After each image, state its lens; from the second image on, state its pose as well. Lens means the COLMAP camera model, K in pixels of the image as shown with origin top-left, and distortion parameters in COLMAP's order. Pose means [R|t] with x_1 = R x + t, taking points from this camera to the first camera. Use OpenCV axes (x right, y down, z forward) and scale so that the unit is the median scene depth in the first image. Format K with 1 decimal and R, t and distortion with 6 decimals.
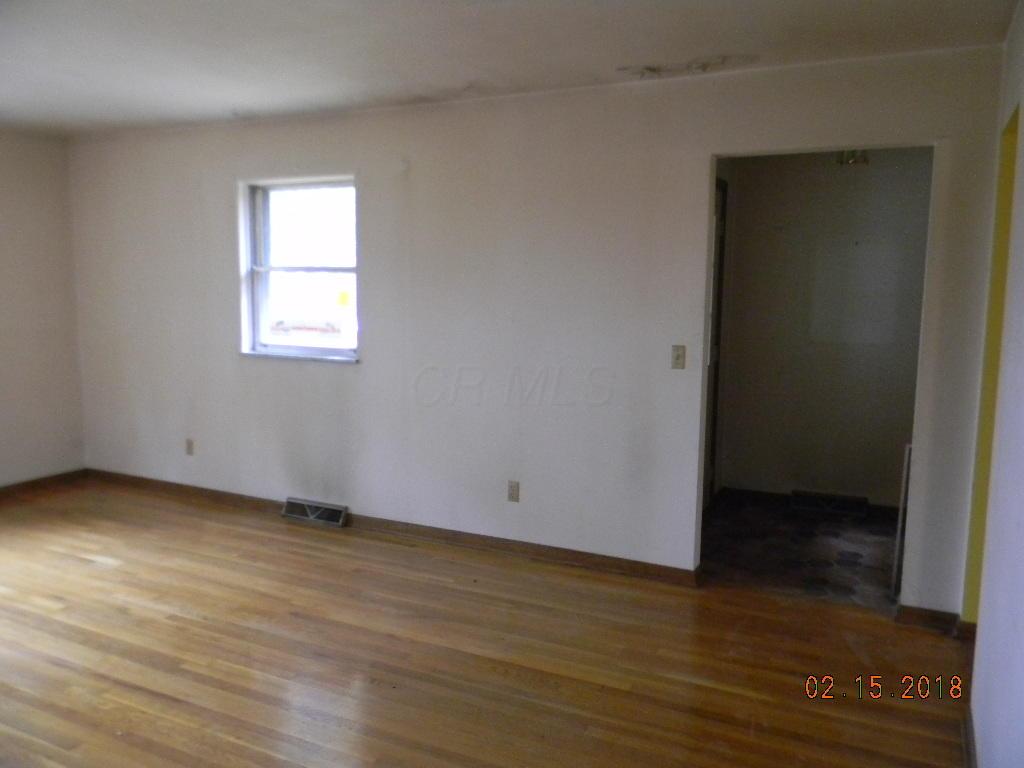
lens RADIAL K [[817.7, 0, 492.4], [0, 817.7, 391.9], [0, 0, 1]] dist [-0.009074, 0.011565]
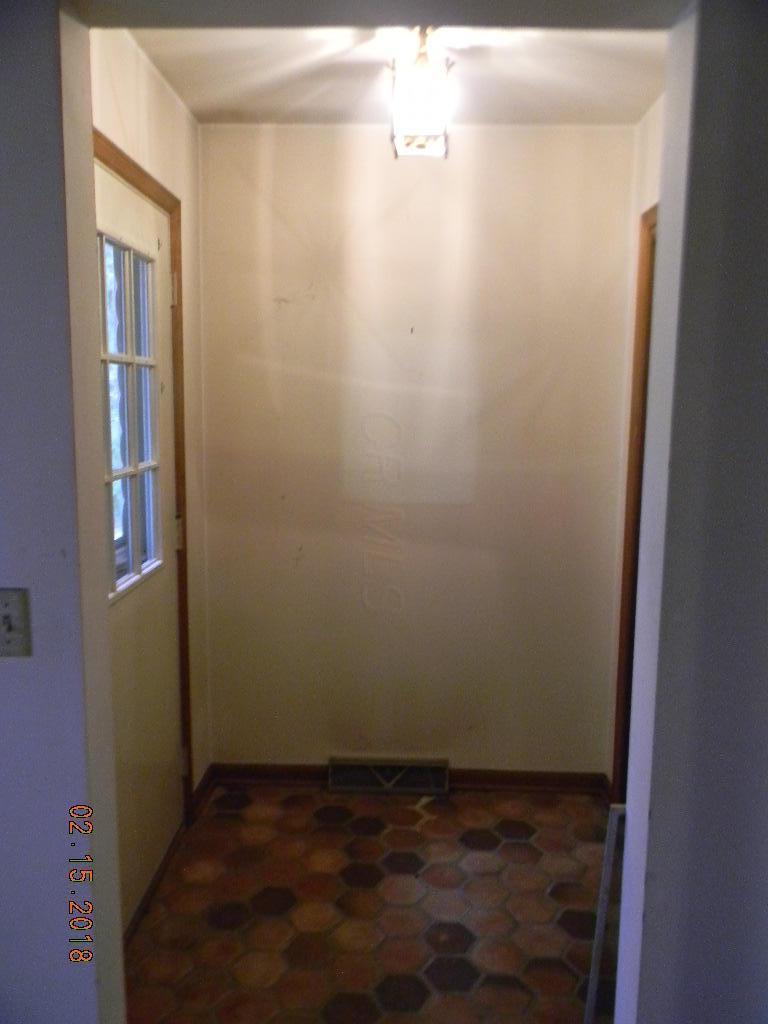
lens RADIAL K [[817.7, 0, 384.4], [0, 817.7, 512.3], [0, 0, 1]] dist [-0.009074, 0.011565]
pose [[0.900186, -0.054729, 0.432053, 0.190318], [0.052584, 0.998473, 0.016920, -0.071939], [-0.432319, 0.007488, 0.901690, 0.541100]]
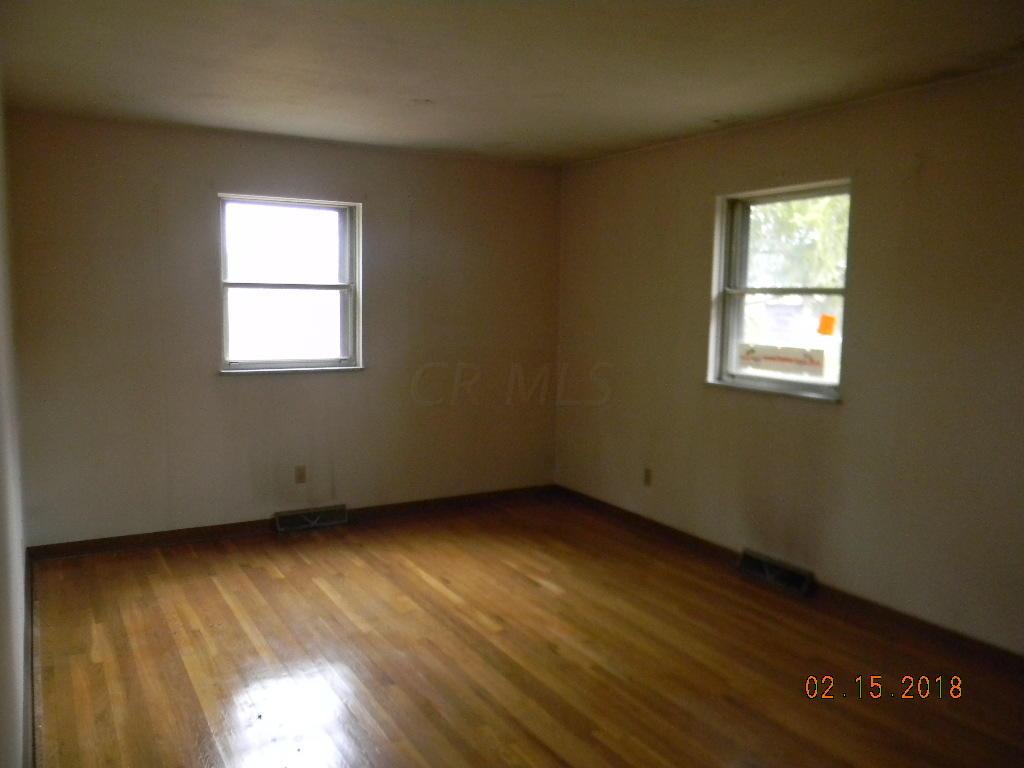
lens RADIAL K [[817.7, 0, 507.8], [0, 817.7, 390.1], [0, 0, 1]] dist [-0.009074, 0.011565]
pose [[0.842026, 0.062706, -0.535779, -0.003743], [-0.079307, 0.996818, -0.007973, -0.016531], [0.533575, 0.049205, 0.844320, 0.126631]]
